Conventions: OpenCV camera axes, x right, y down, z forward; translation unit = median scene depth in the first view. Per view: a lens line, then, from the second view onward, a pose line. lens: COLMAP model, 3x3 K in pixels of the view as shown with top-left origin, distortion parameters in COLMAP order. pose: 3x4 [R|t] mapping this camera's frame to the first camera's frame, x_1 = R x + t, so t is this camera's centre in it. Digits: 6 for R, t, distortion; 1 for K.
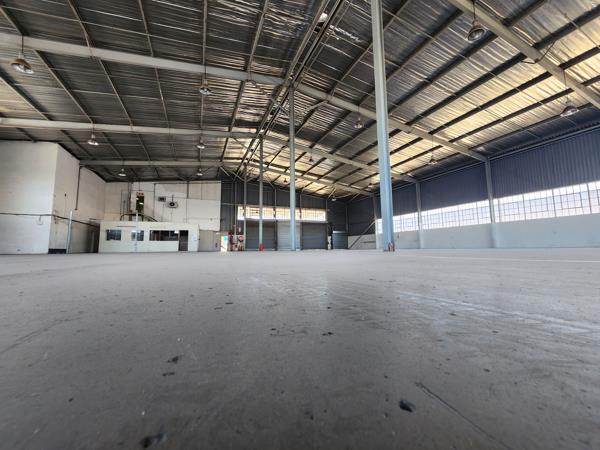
lens RADIAL K [[245.4, 0, 303.8], [0, 245.4, 224.5], [0, 0, 1]] dist [0.003735, -0.001494]
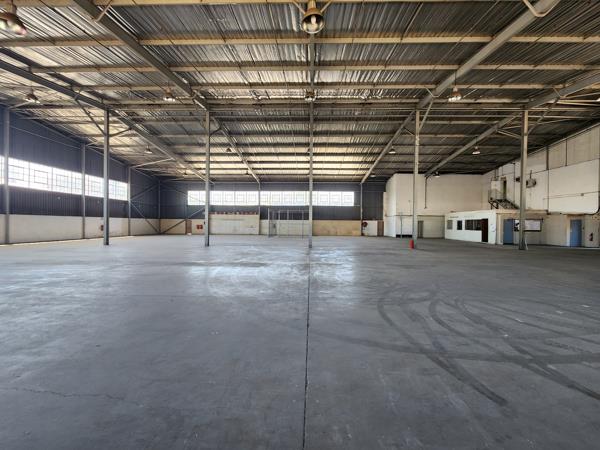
lens RADIAL K [[245.4, 0, 303.4], [0, 245.4, 224.7], [0, 0, 1]] dist [0.003735, -0.001494]
pose [[-0.422693, 0.012332, -0.906189, 0.496683], [0.087474, 0.995794, -0.027251, 0.009854], [0.902042, -0.090786, -0.421994, 0.665940]]
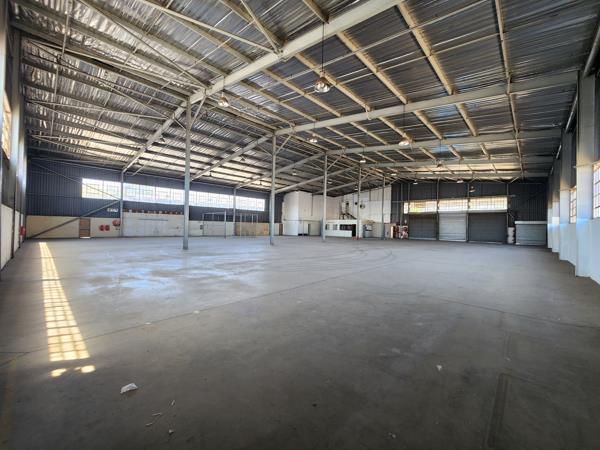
lens RADIAL K [[245.4, 0, 304.6], [0, 245.4, 227.0], [0, 0, 1]] dist [0.003735, -0.001494]
pose [[0.409848, 0.023935, -0.911840, 0.743015], [0.065451, 0.996307, 0.055571, -0.060290], [0.909802, -0.082457, 0.406768, 0.025121]]
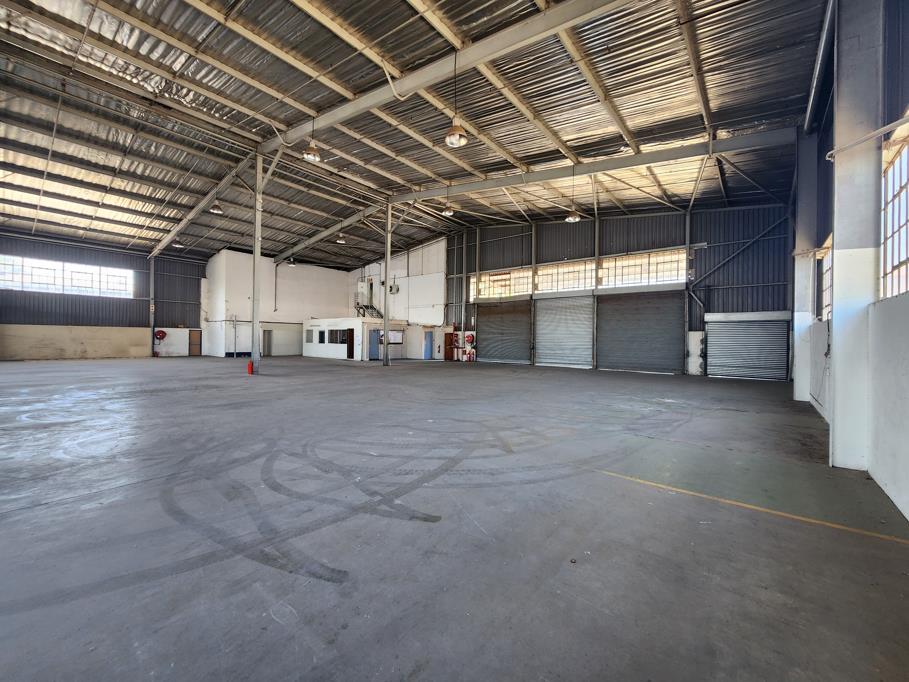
lens RADIAL K [[371.7, 0, 459.1], [0, 371.7, 338.4], [0, 0, 1]] dist [0.003735, -0.001494]
pose [[0.459326, 0.017709, -0.888091, 0.488624], [0.071975, 0.995772, 0.057082, 0.010981], [0.885347, -0.090139, 0.456110, 0.673889]]
